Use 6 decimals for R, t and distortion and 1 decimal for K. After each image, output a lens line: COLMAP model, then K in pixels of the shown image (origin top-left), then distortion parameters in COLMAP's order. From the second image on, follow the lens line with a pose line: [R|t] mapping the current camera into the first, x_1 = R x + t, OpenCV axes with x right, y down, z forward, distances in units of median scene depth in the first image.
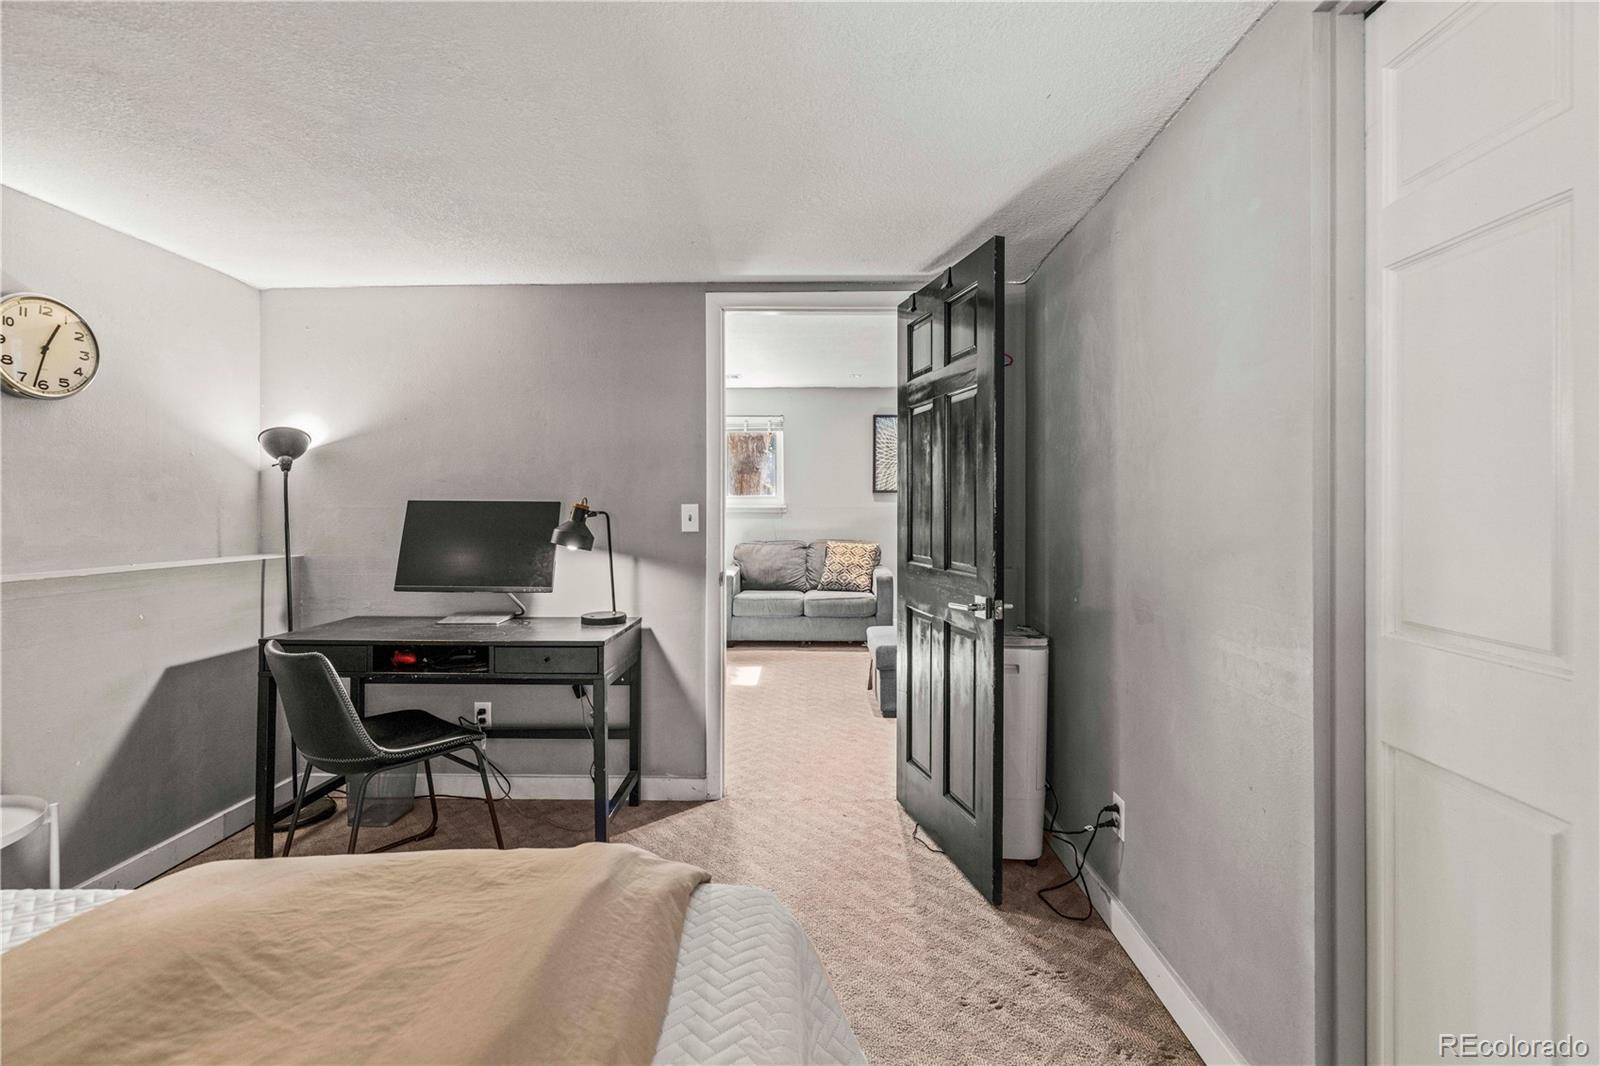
lens RADIAL K [[690.3, 0, 805.1], [0, 690.3, 506.3], [0, 0, 1]] dist [0.002278, 0.000533]
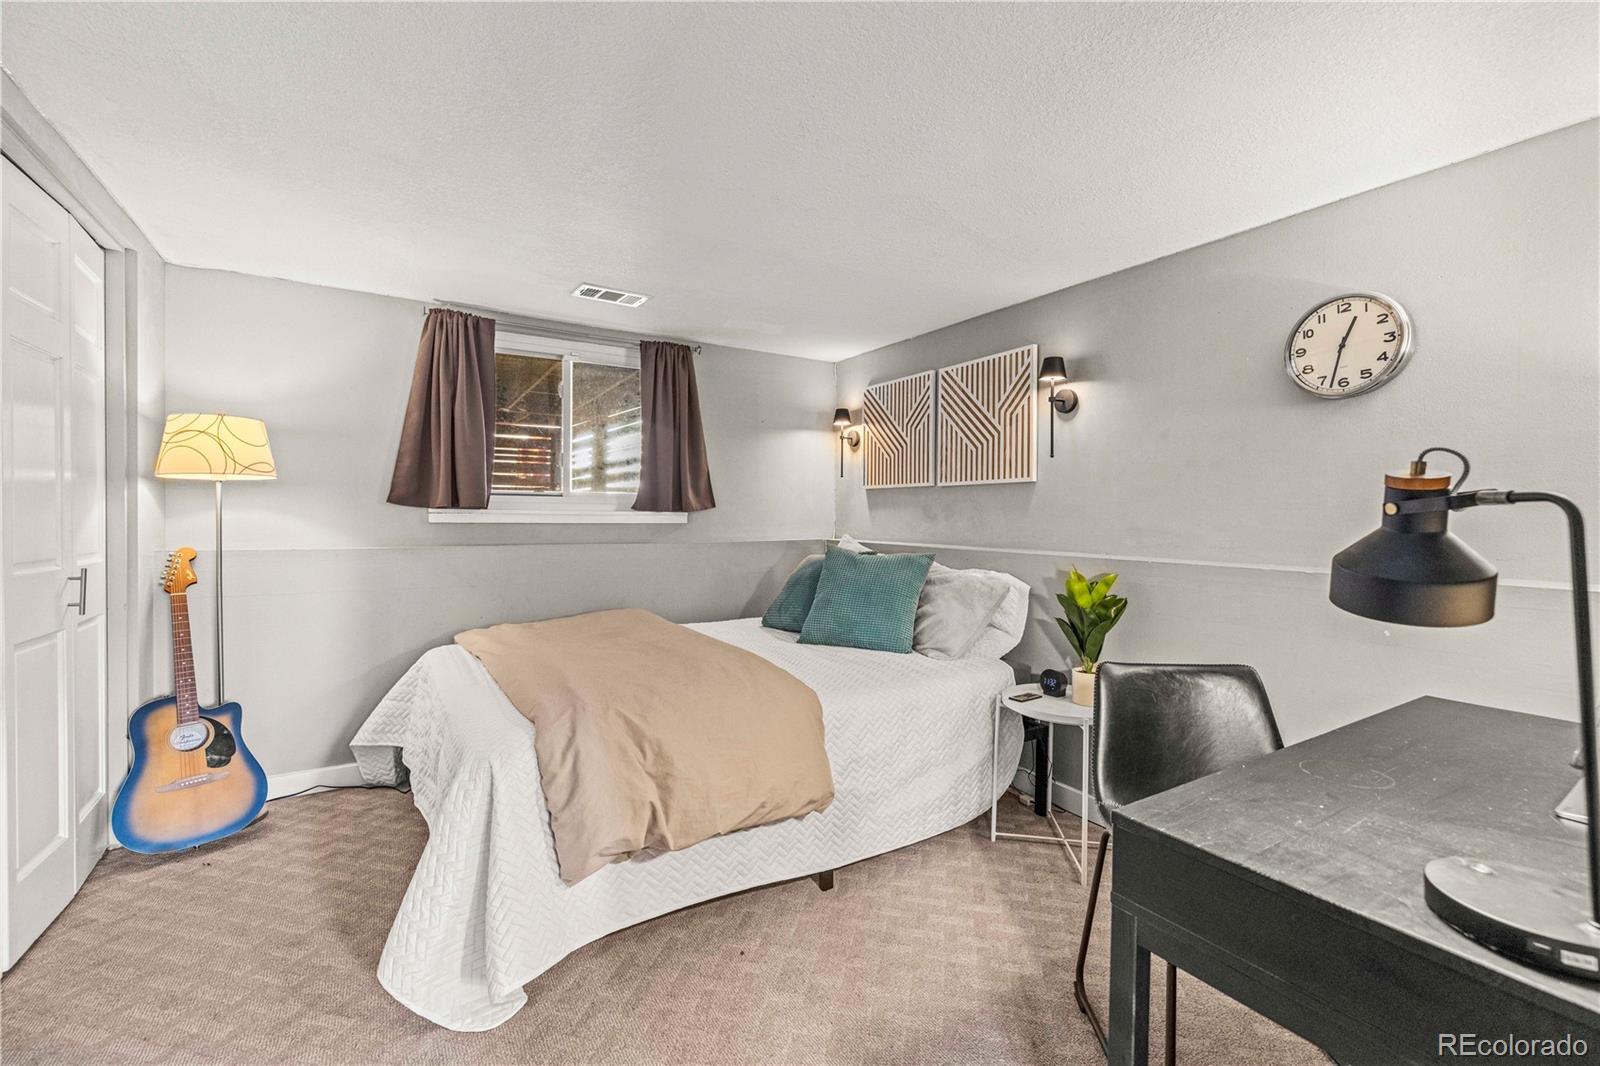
lens RADIAL K [[679.5, 0, 801.9], [0, 679.5, 515.0], [0, 0, 1]] dist [-0.001026, 0.000547]
pose [[-0.845158, -0.004216, -0.534500, 0.085945], [-0.001930, 0.999986, -0.004836, 0.022447], [0.534513, -0.003055, -0.845155, 1.397883]]
